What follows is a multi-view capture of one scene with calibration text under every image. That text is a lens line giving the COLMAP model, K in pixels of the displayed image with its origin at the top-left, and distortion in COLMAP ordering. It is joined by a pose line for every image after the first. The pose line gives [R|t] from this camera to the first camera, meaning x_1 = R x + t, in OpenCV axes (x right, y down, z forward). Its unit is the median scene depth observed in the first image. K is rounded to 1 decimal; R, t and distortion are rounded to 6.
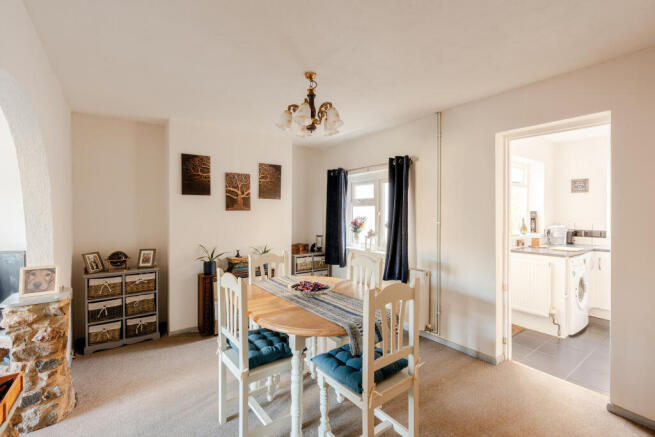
lens RADIAL K [[302.0, 0, 326.6], [0, 302.0, 213.0], [0, 0, 1]] dist [-0.000931, 0.000904]
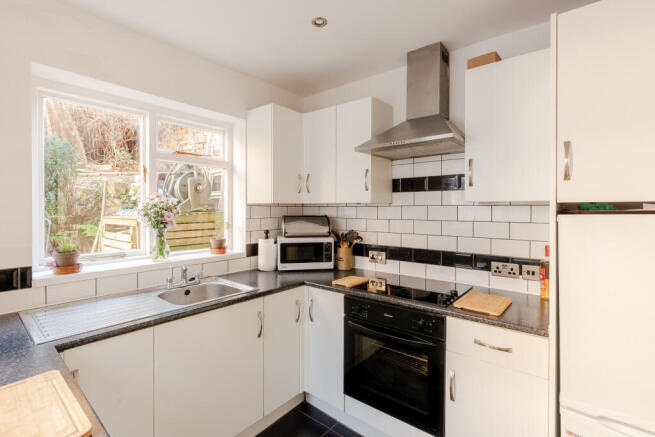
lens RADIAL K [[302.0, 0, 326.6], [0, 302.0, 213.0], [0, 0, 1]] dist [-0.000931, 0.000904]
pose [[-0.237547, -0.015240, 0.971256, 0.516113], [-0.000583, 0.999879, 0.015547, -0.006977], [-0.971376, 0.003127, -0.237527, 0.761978]]
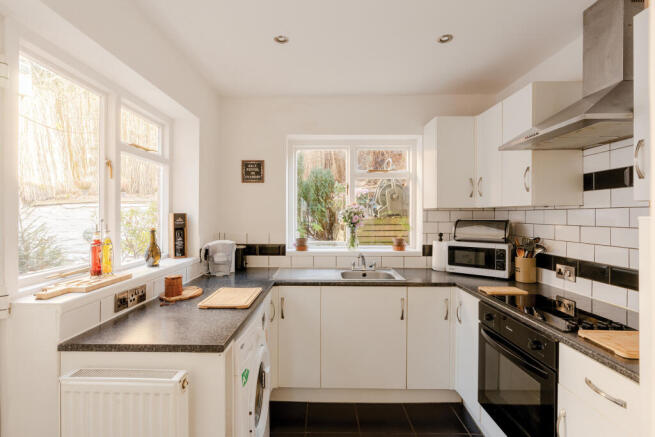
lens RADIAL K [[304.6, 0, 322.7], [0, 304.6, 217.4], [0, 0, 1]] dist [-0.002003, 0.000455]
pose [[0.595649, -0.008638, 0.803199, 0.456477], [0.002641, 0.999958, 0.008796, -0.003385], [-0.803241, -0.003118, 0.595646, 0.555204]]
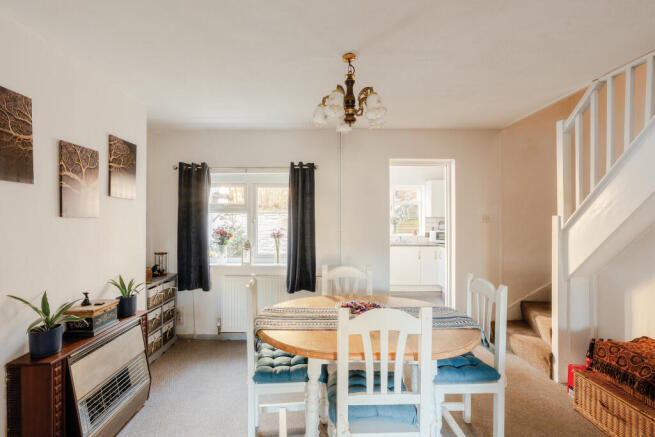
lens RADIAL K [[304.6, 0, 322.7], [0, 304.6, 217.4], [0, 0, 1]] dist [-0.002003, 0.000455]
pose [[0.578029, 0.005906, 0.815995, -0.427646], [0.003545, 0.999946, -0.009749, -0.000147], [-0.816008, 0.008528, 0.577977, 0.310823]]
